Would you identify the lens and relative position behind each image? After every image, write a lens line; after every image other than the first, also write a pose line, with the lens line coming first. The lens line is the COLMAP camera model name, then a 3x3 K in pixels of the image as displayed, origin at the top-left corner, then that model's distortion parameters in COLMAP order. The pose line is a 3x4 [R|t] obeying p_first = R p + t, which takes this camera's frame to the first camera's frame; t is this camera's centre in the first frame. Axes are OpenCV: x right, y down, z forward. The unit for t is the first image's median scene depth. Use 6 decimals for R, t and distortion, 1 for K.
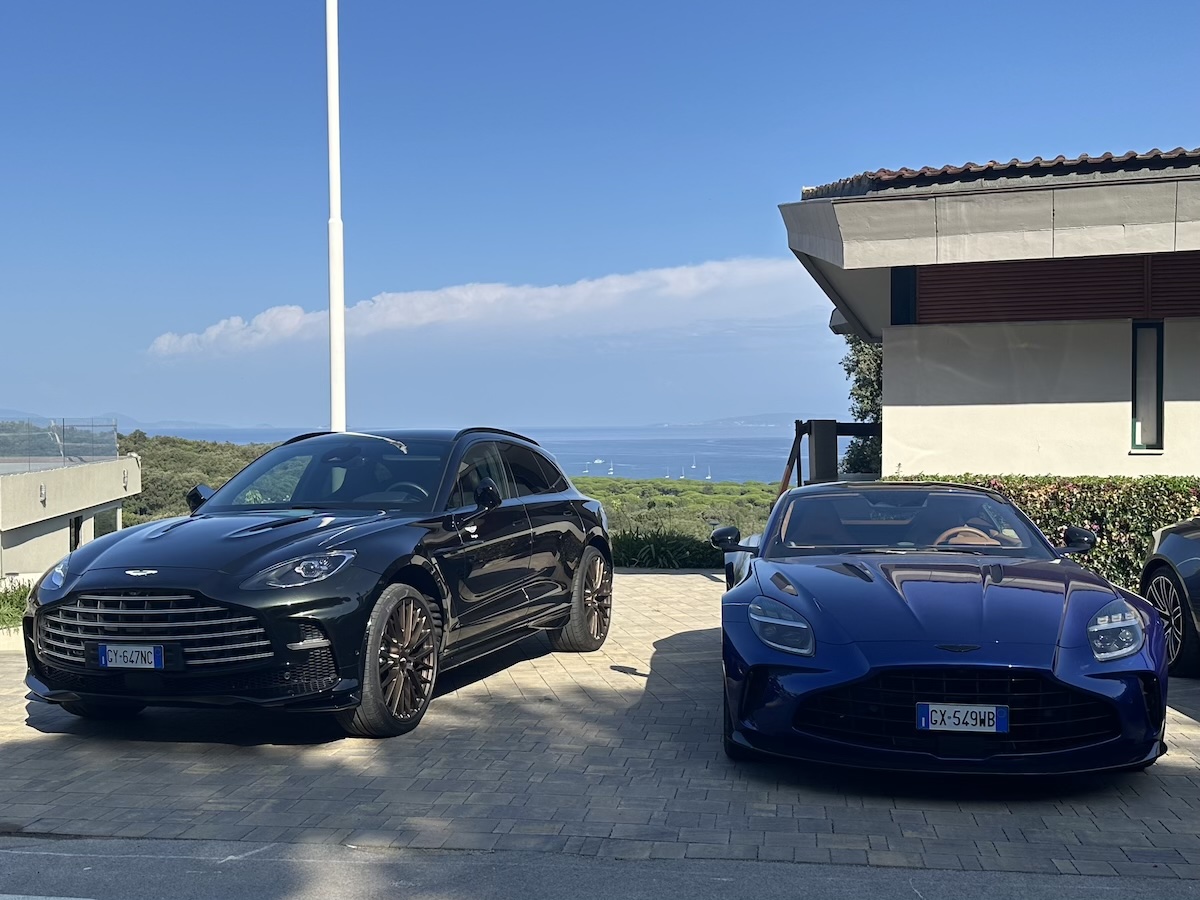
lens RADIAL K [[1336.0, 0, 599.2], [0, 1336.0, 446.9], [0, 0, 1]] dist [0.100386, 0.000000]
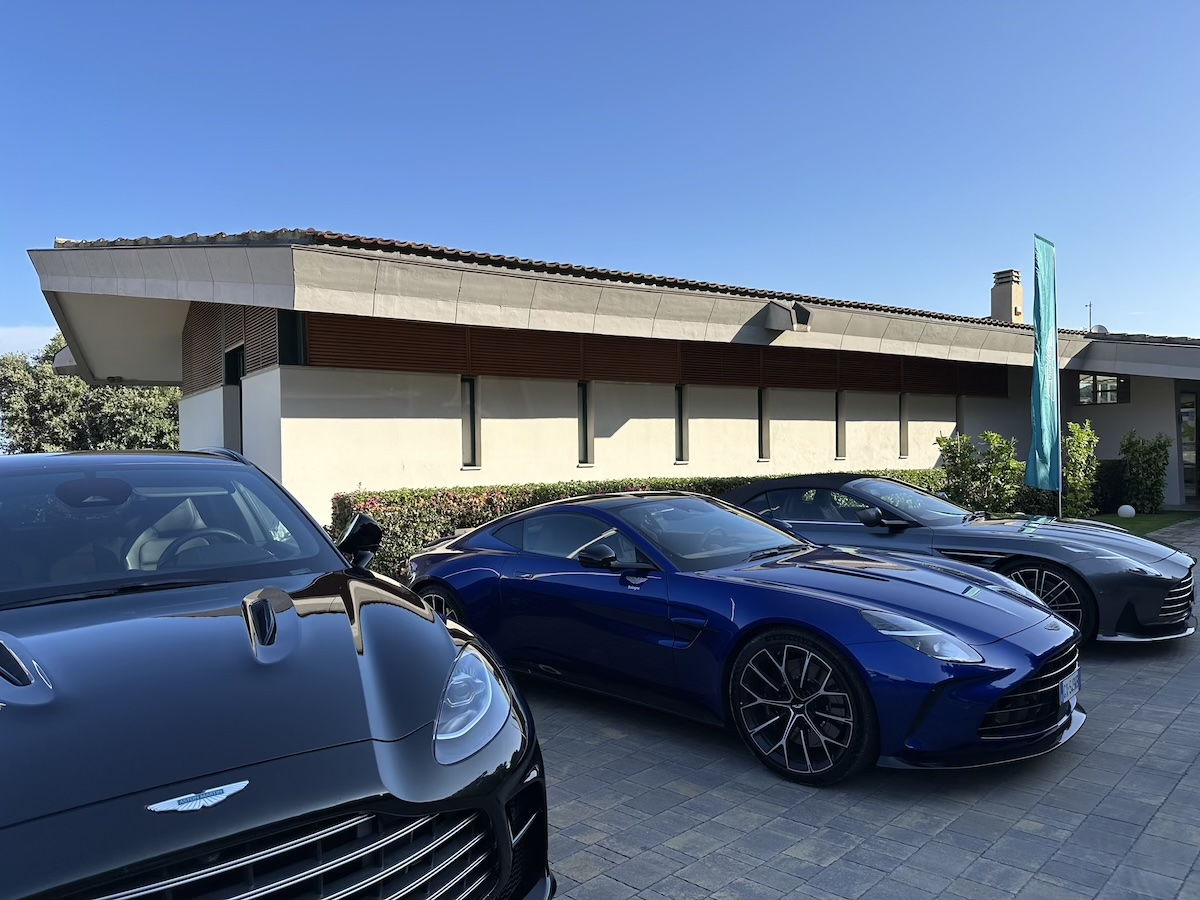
lens RADIAL K [[830.0, 0, 599.7], [0, 830.0, 453.3], [0, 0, 1]] dist [-0.000703, -0.008154]
pose [[0.581699, -0.001373, 0.813403, -0.243572], [0.019494, 0.999735, -0.012253, 0.001137], [-0.813170, 0.022984, 0.581572, 0.408721]]
